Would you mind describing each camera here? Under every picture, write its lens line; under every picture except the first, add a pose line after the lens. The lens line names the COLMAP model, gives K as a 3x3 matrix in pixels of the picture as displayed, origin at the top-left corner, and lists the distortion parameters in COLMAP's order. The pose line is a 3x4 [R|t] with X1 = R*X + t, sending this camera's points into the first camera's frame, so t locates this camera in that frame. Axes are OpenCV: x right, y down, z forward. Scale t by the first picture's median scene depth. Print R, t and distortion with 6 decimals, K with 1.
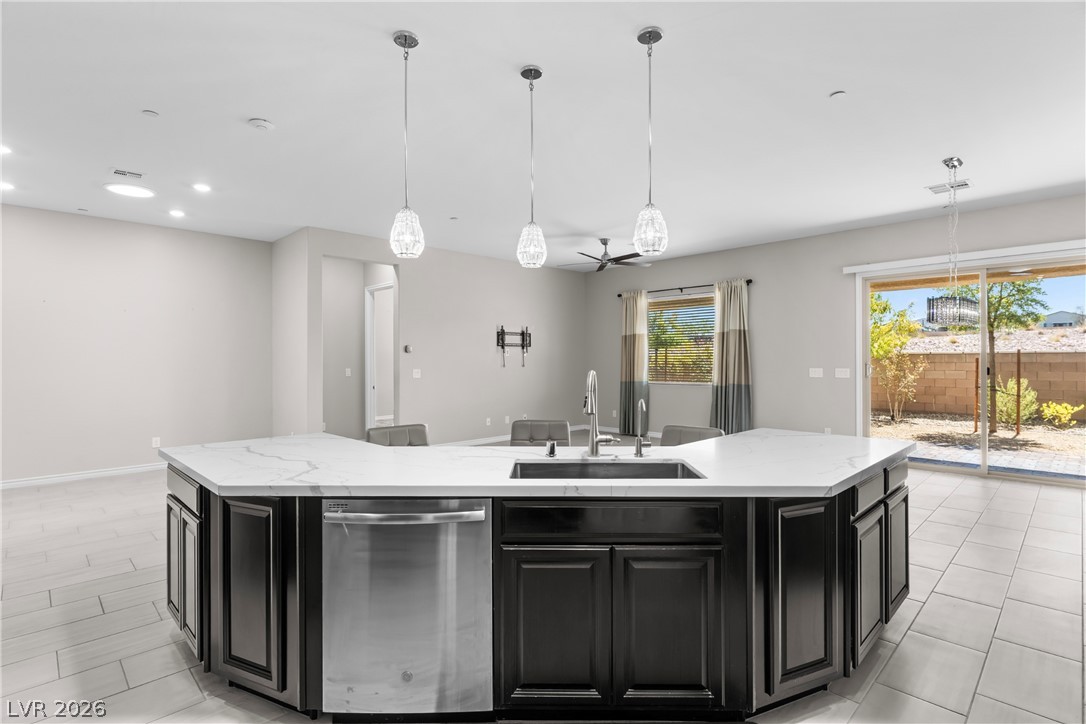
lens RADIAL K [[545.7, 0, 540.1], [0, 545.7, 359.8], [0, 0, 1]] dist [0.012265, -0.001352]
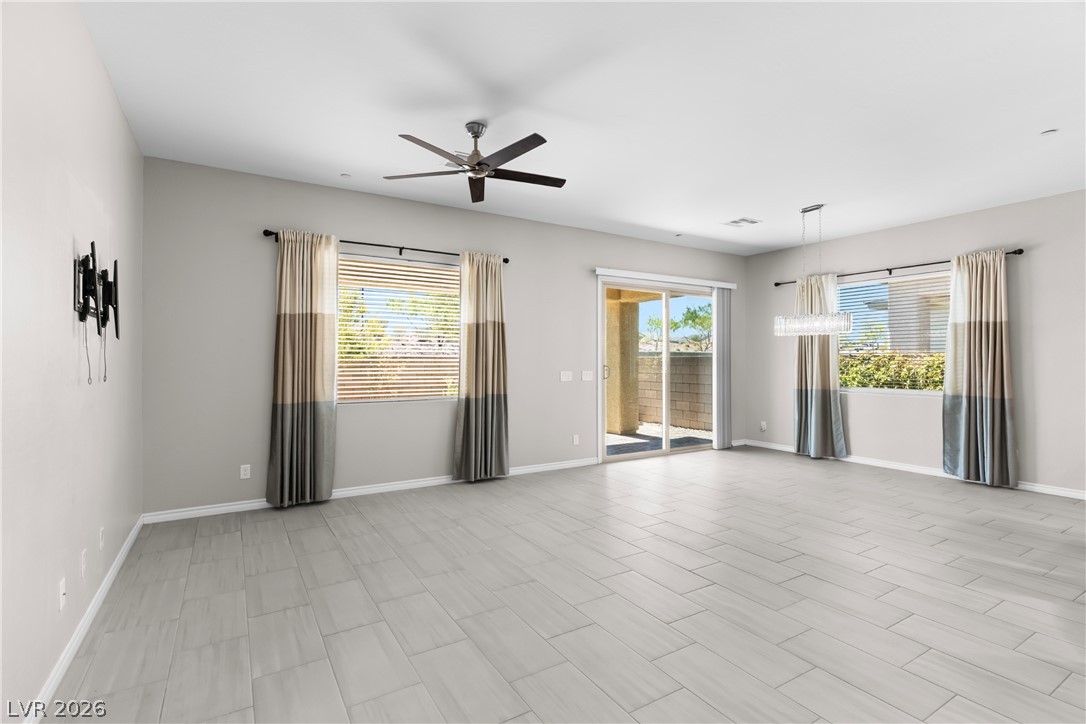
lens RADIAL K [[512.6, 0, 543.3], [0, 512.6, 358.2], [0, 0, 1]] dist [0.001383, 0.001316]
pose [[0.223680, 0.009195, 0.974619, -0.281181], [-0.001798, 0.999958, -0.009021, 0.001252], [-0.974661, 0.000265, 0.223687, 0.704567]]
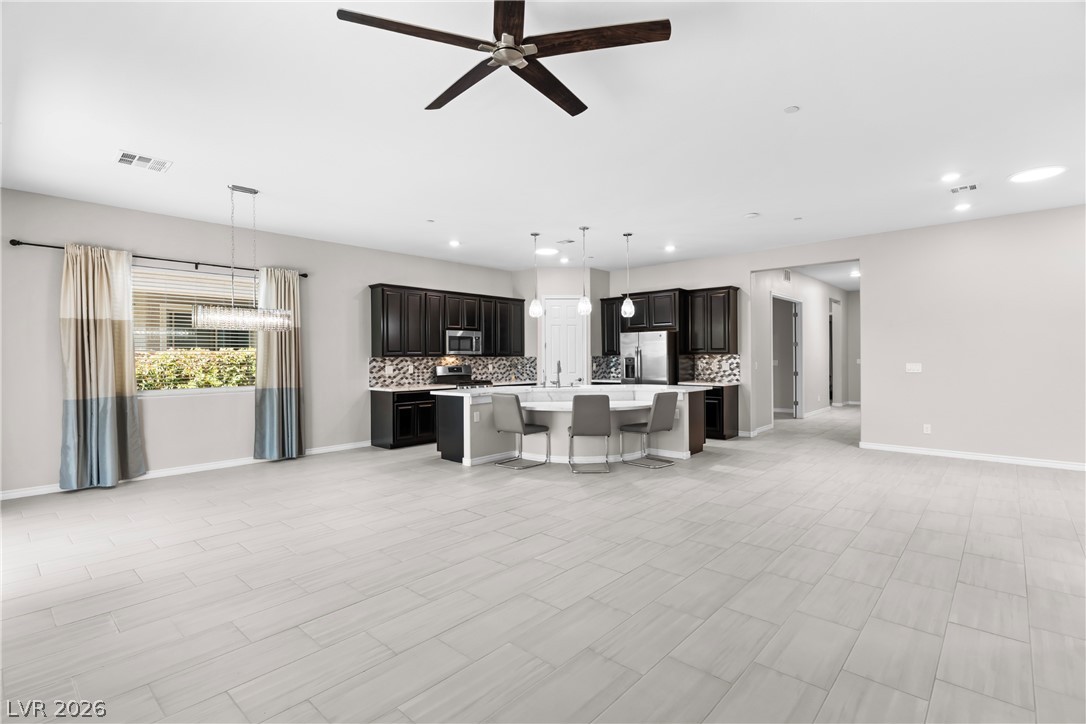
lens RADIAL K [[512.6, 0, 544.6], [0, 512.6, 359.3], [0, 0, 1]] dist [0.001383, 0.001316]
pose [[-0.998185, 0.011844, -0.059039, 0.101152], [0.011570, 0.999921, 0.004989, -0.000304], [0.059093, 0.004297, -0.998243, 1.102200]]
